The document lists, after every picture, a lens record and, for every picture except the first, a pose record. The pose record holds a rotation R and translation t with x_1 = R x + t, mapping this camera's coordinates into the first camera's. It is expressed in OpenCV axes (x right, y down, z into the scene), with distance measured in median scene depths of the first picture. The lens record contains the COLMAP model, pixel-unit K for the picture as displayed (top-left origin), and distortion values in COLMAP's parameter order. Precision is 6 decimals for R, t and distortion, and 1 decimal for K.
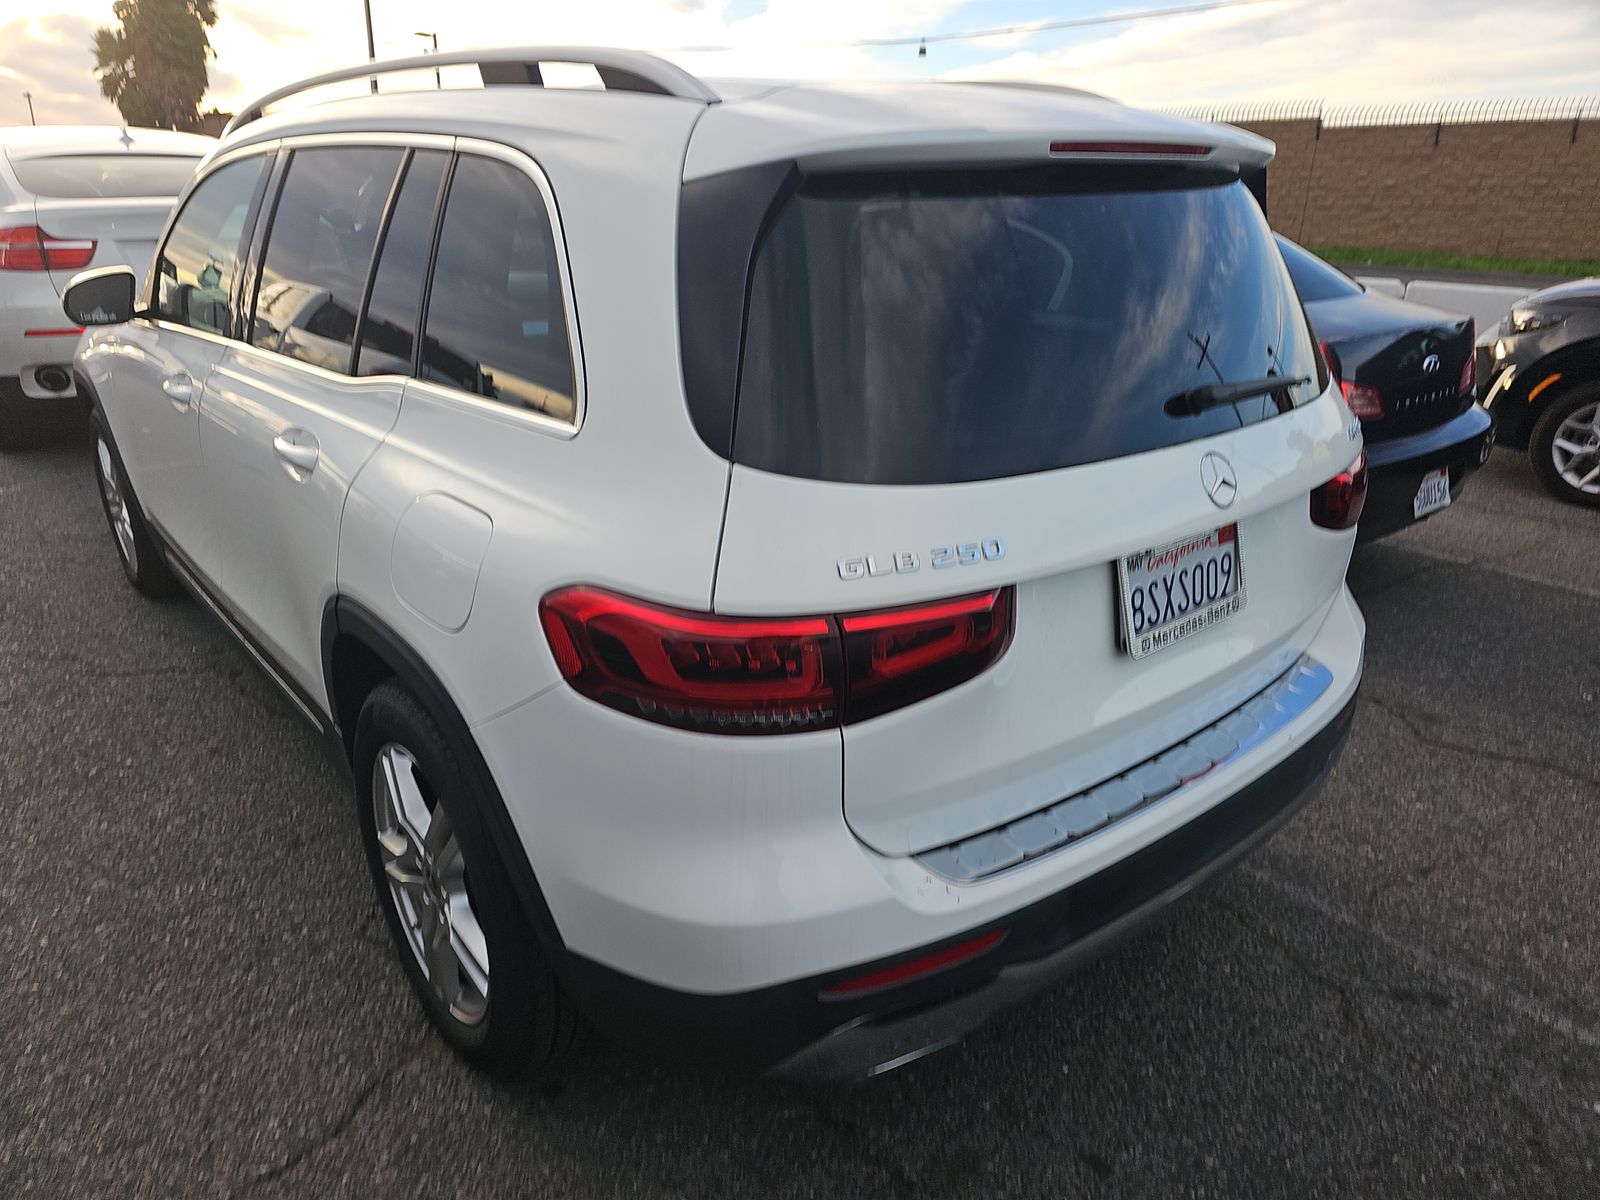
lens RADIAL K [[1039.3, 0, 798.8], [0, 1039.3, 640.5], [0, 0, 1]] dist [0.041278, -0.027889]
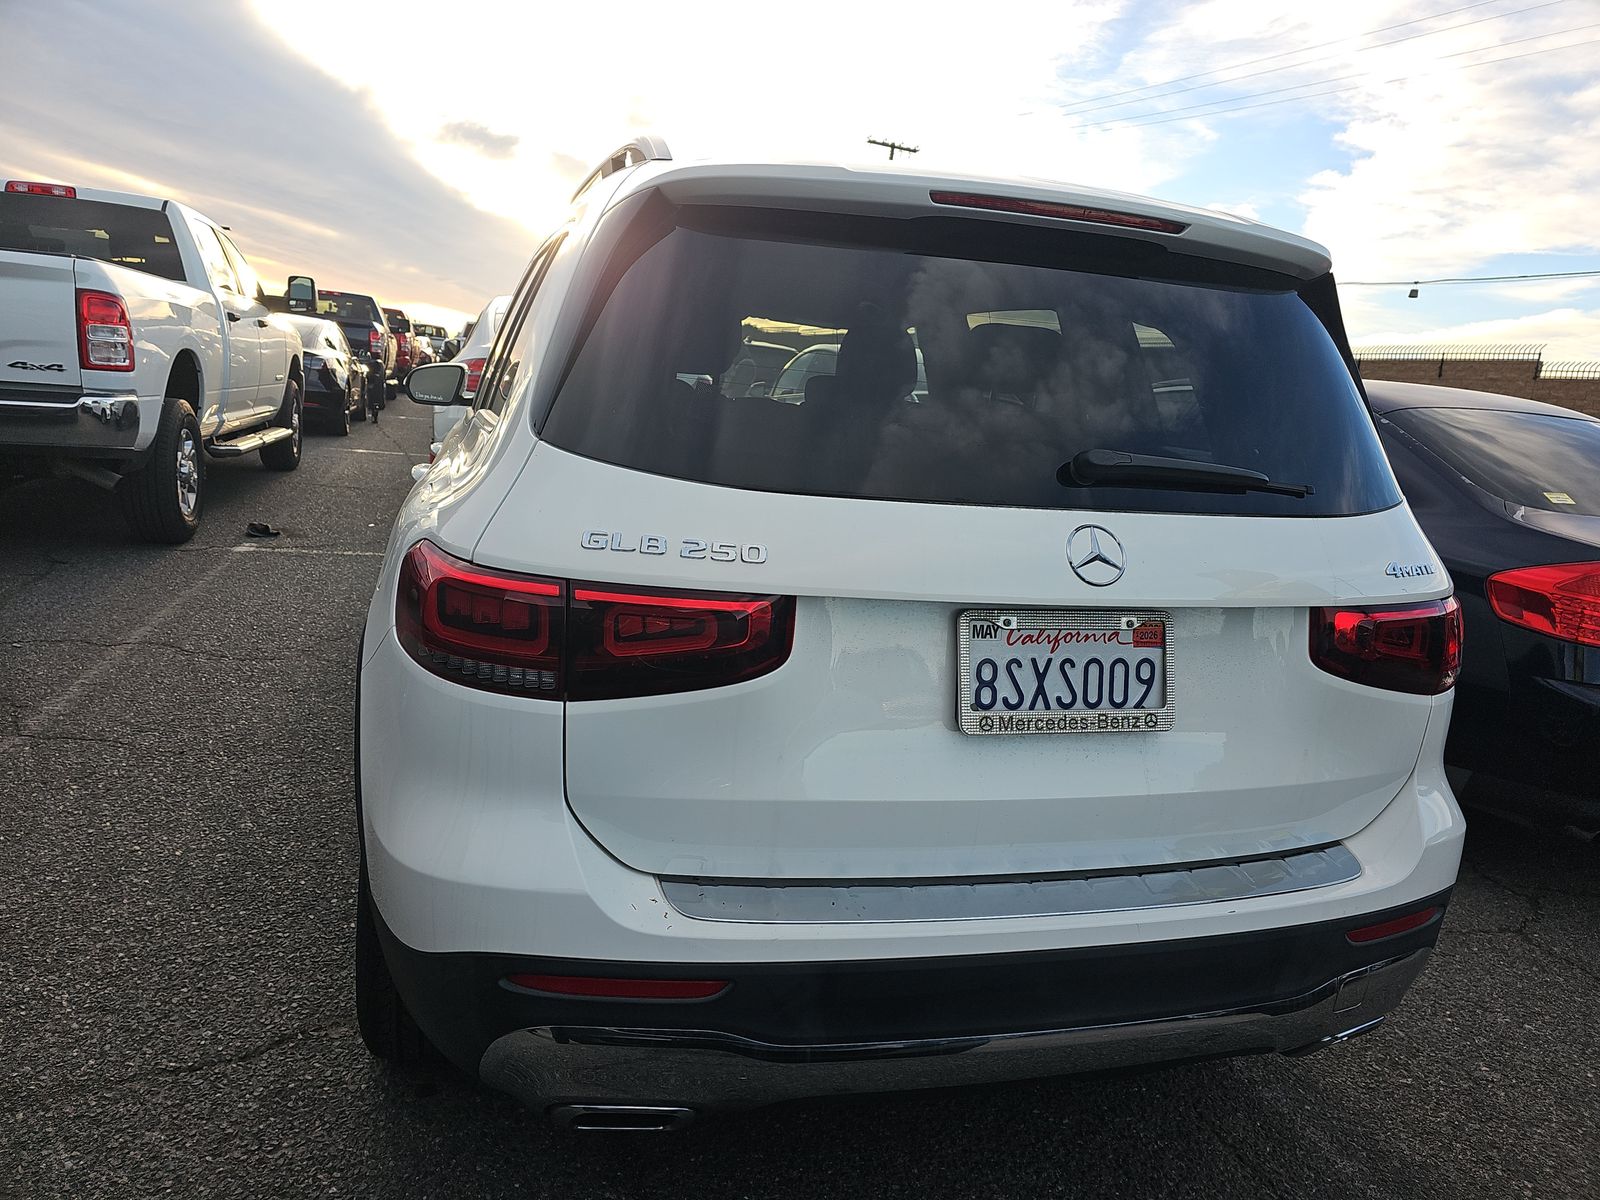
lens RADIAL K [[1063.8, 0, 808.0], [0, 1063.8, 625.1], [0, 0, 1]] dist [0.042803, -0.041625]
pose [[0.916714, 0.162287, -0.365100, 0.509534], [-0.232352, 0.959923, -0.156715, 0.100849], [0.325035, 0.228495, 0.917683, 0.100029]]
